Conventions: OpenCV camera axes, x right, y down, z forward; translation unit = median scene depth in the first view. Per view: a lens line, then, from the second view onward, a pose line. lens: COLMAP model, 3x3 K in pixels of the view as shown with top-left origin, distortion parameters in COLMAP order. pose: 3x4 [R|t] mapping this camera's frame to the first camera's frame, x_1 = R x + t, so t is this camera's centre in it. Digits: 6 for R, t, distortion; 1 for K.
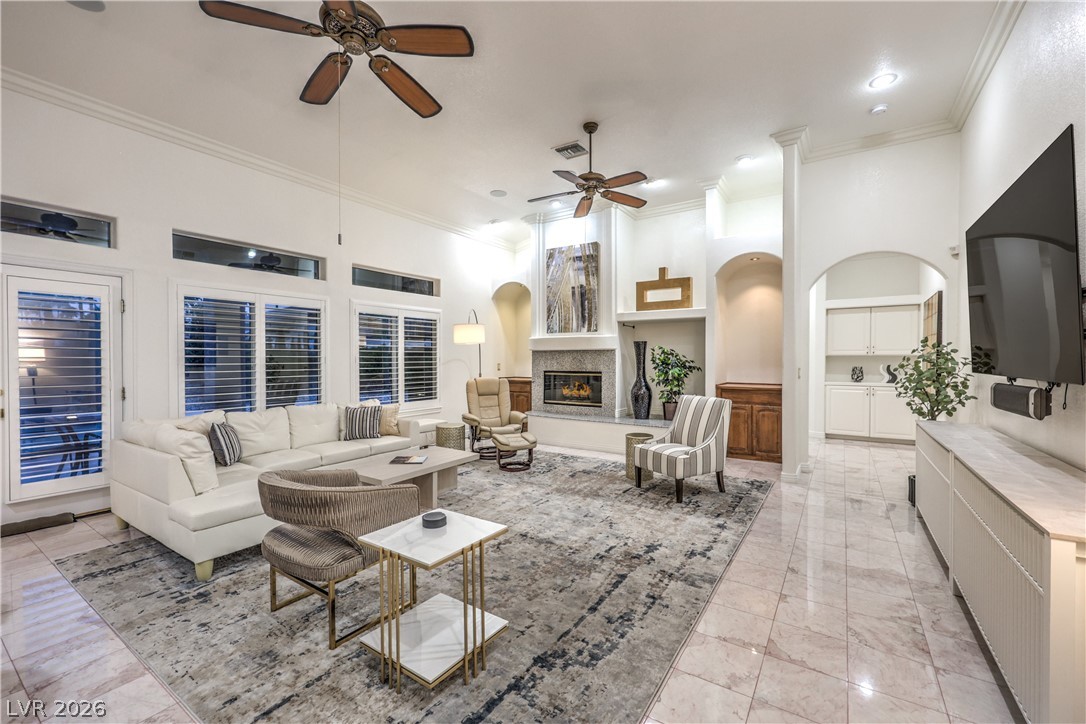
lens RADIAL K [[449.4, 0, 537.3], [0, 449.4, 362.6], [0, 0, 1]] dist [-0.003256, 0.001595]
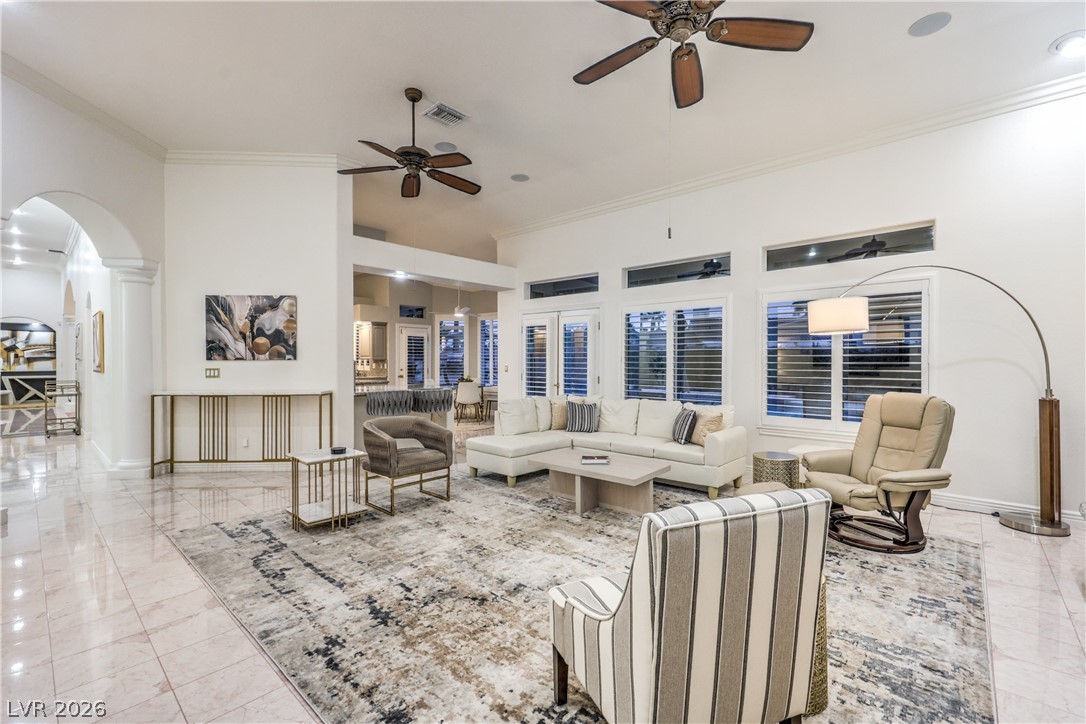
lens RADIAL K [[449.4, 0, 546.3], [0, 449.4, 361.0], [0, 0, 1]] dist [-0.003256, 0.001595]
pose [[-0.113349, 0.003591, -0.993549, 0.731695], [-0.006007, 0.999973, 0.004300, -0.007290], [0.993537, 0.006455, -0.113324, 1.033831]]
